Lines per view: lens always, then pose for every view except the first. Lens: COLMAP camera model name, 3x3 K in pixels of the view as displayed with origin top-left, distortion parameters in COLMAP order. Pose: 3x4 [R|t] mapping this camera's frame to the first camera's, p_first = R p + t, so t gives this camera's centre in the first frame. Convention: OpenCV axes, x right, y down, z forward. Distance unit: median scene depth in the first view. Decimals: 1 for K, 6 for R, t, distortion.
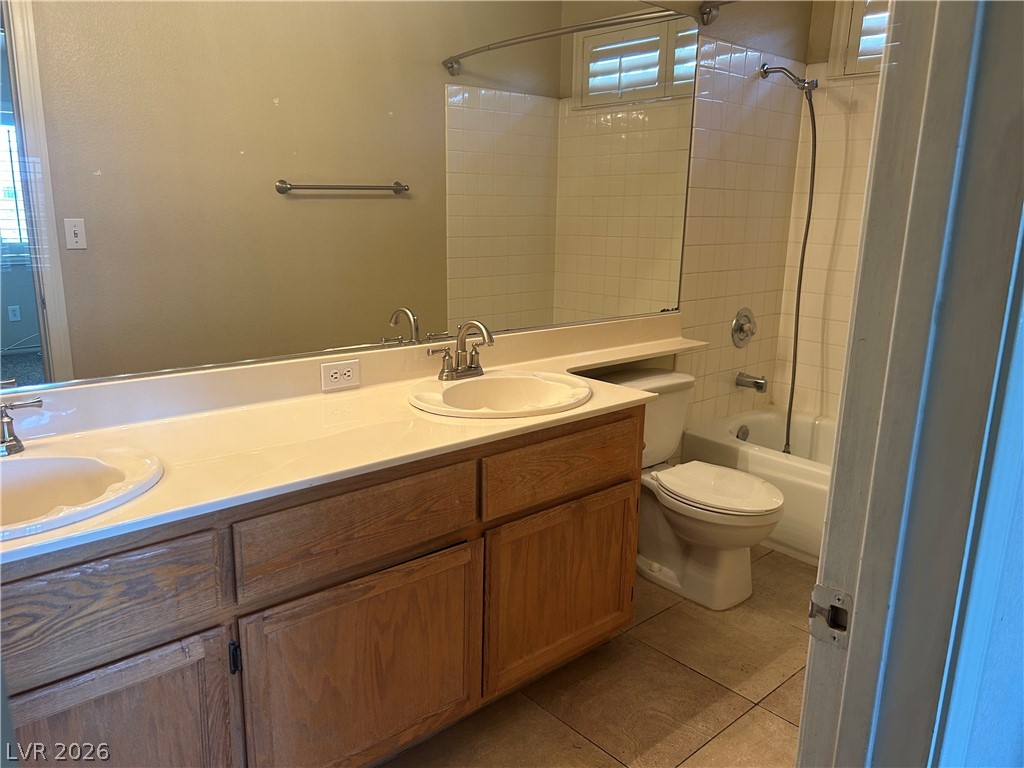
lens RADIAL K [[784.0, 0, 507.3], [0, 784.0, 387.0], [0, 0, 1]] dist [0.075848, -0.076942]
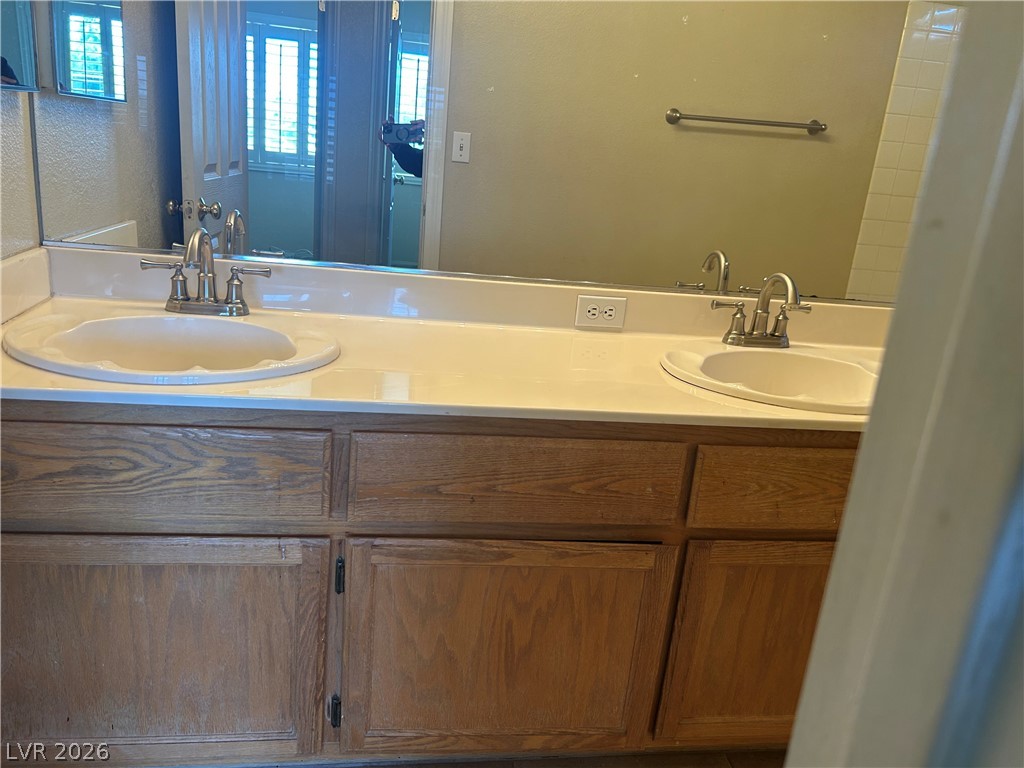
lens RADIAL K [[784.0, 0, 508.7], [0, 784.0, 382.4], [0, 0, 1]] dist [0.075848, -0.076942]
pose [[0.831642, 0.222616, -0.508738, 0.199364], [-0.203860, 0.974554, 0.093196, 0.000188], [0.516539, 0.026206, 0.855862, 0.277611]]
